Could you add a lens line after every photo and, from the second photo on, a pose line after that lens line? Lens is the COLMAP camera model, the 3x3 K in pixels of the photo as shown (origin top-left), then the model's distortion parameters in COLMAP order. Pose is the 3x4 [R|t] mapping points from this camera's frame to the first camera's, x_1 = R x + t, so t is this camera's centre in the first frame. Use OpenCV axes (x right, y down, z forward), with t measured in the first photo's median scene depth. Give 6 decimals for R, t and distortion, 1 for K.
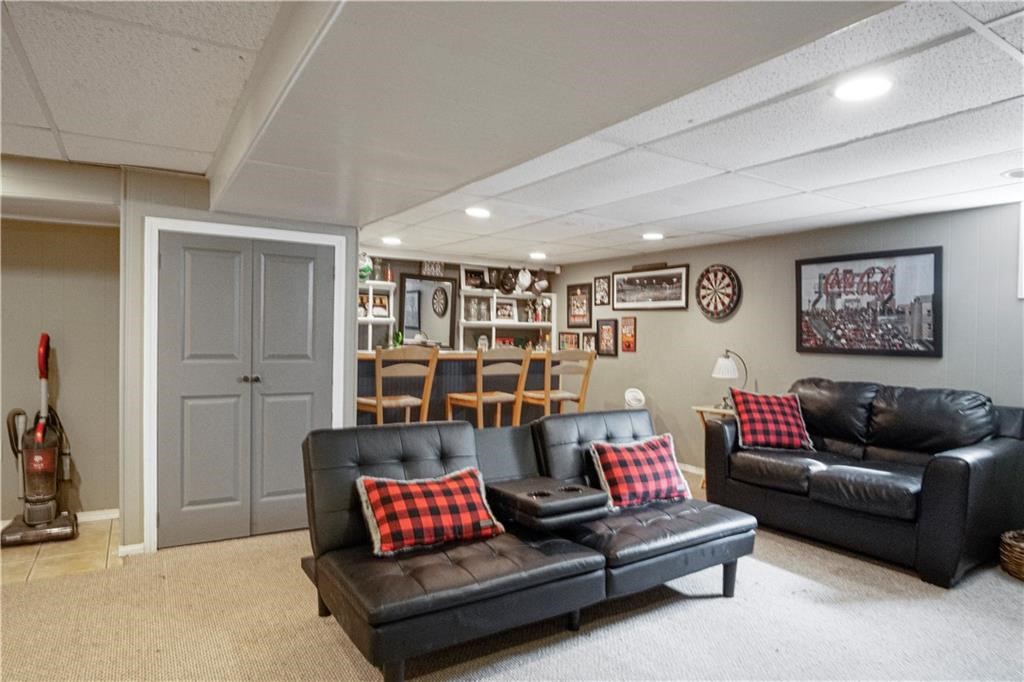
lens RADIAL K [[550.6, 0, 515.7], [0, 550.6, 343.7], [0, 0, 1]] dist [-0.038335, 0.017951]
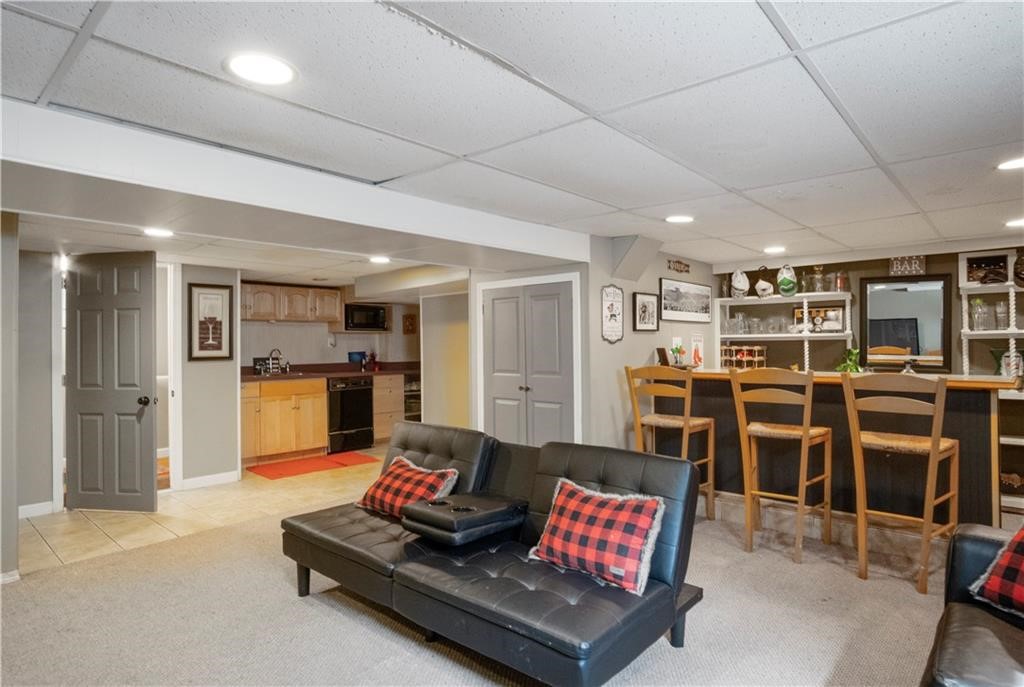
lens RADIAL K [[509.7, 0, 512.0], [0, 509.7, 343.5], [0, 0, 1]] dist [-0.014567, -0.000065]
pose [[0.366788, -0.025703, -0.929949, 0.334685], [-0.003396, 0.999575, -0.028967, -0.004862], [0.930298, 0.013783, 0.366545, 0.241557]]
